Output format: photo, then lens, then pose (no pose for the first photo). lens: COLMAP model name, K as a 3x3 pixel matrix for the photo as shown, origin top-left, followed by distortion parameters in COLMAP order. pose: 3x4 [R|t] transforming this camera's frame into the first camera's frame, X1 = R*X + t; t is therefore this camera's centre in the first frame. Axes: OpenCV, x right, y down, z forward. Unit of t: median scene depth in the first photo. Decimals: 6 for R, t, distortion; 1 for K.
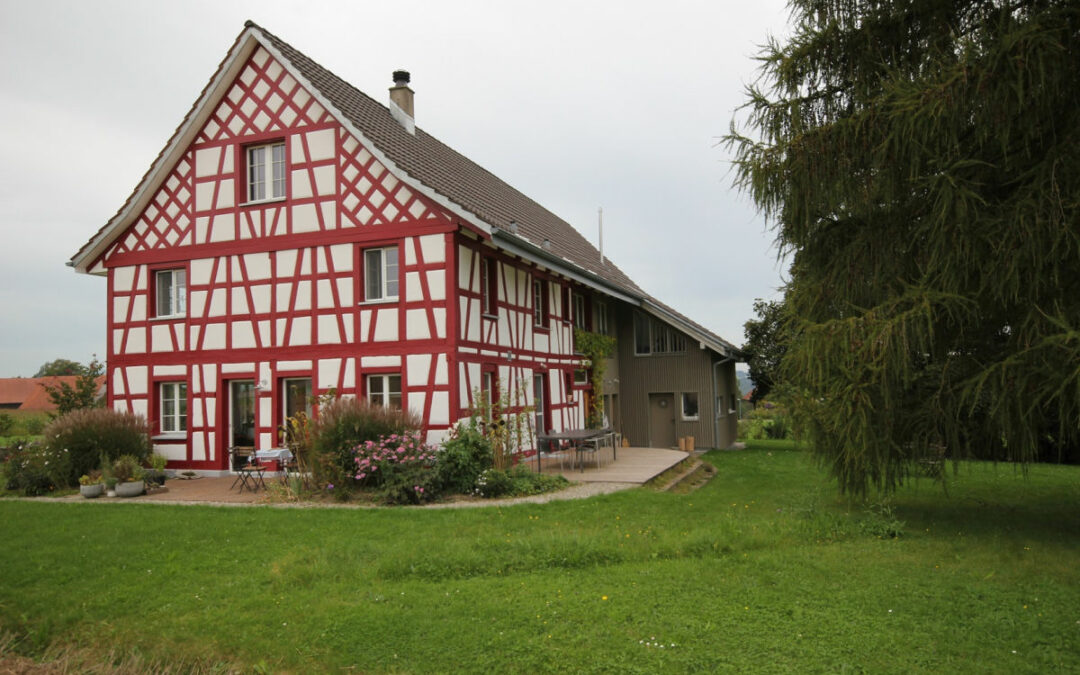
lens RADIAL K [[762.8, 0, 540.0], [0, 762.8, 337.5], [0, 0, 1]] dist [-0.001465, -0.000134]
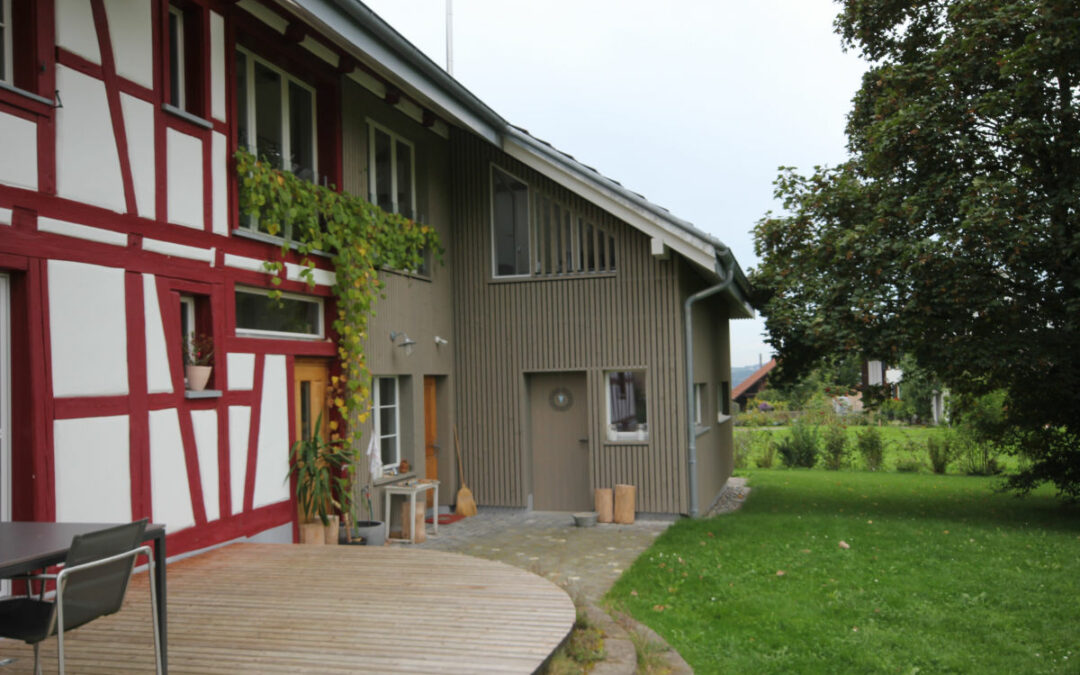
lens RADIAL K [[970.5, 0, 540.0], [0, 970.5, 337.5], [0, 0, 1]] dist [0.005719, 0.001351]
pose [[0.997190, 0.004142, 0.074793, 0.115474], [-0.005430, 0.999840, 0.017027, 0.046903], [-0.074711, -0.017385, 0.997054, 0.508336]]
